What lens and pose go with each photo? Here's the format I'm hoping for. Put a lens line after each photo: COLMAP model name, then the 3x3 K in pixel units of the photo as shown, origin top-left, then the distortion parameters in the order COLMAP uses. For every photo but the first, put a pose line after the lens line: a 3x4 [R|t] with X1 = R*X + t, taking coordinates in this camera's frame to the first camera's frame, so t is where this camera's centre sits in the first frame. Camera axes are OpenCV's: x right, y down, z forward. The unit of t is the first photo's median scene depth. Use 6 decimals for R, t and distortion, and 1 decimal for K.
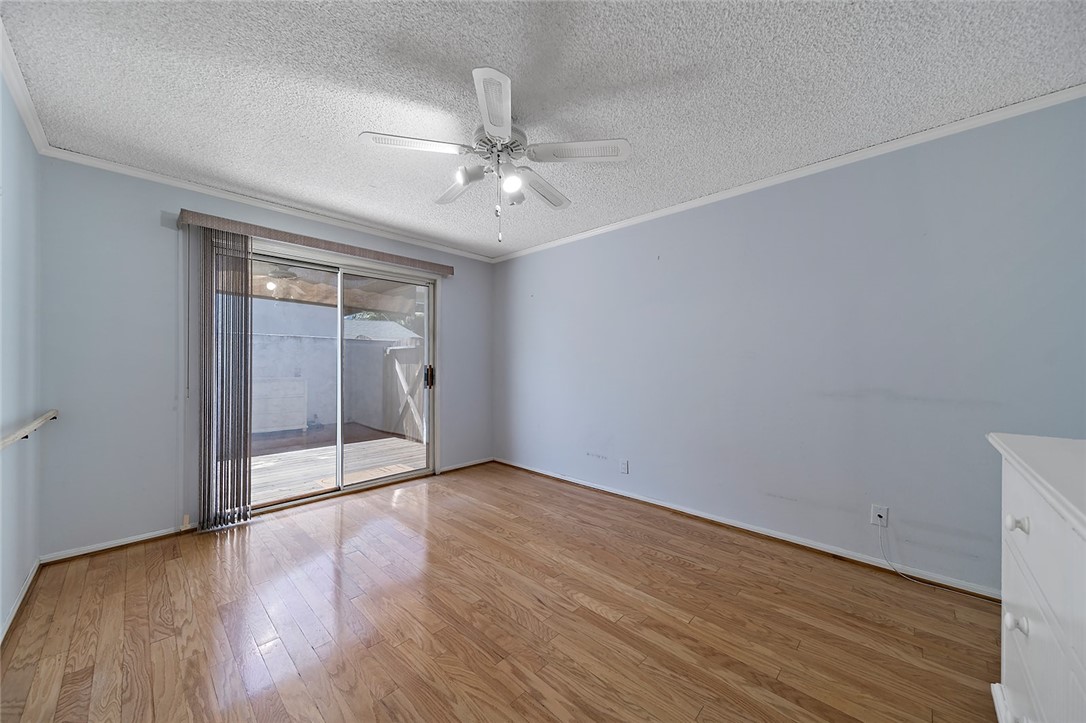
lens RADIAL K [[385.9, 0, 543.3], [0, 385.9, 362.6], [0, 0, 1]] dist [-0.000001, -0.000012]
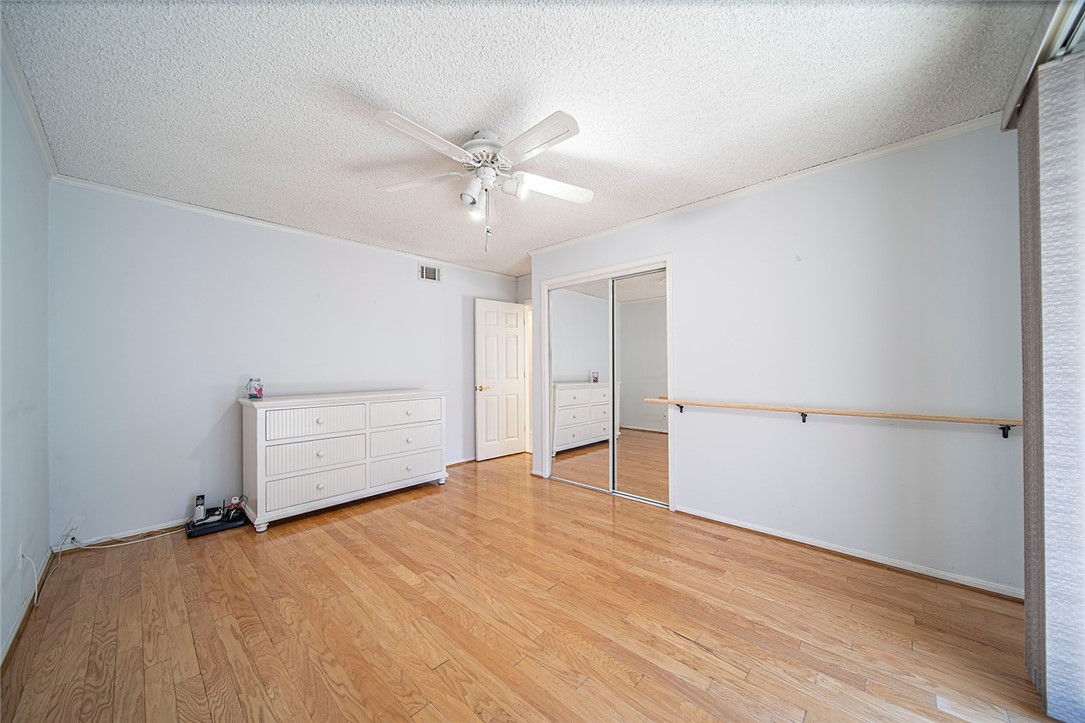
lens RADIAL K [[385.5, 0, 542.2], [0, 385.5, 365.5], [0, 0, 1]] dist [-0.000001, -0.000012]
pose [[-0.999947, 0.005775, -0.008483, -0.251054], [0.005854, 0.999940, -0.009297, 0.008703], [0.008429, -0.009346, -0.999921, 2.023671]]
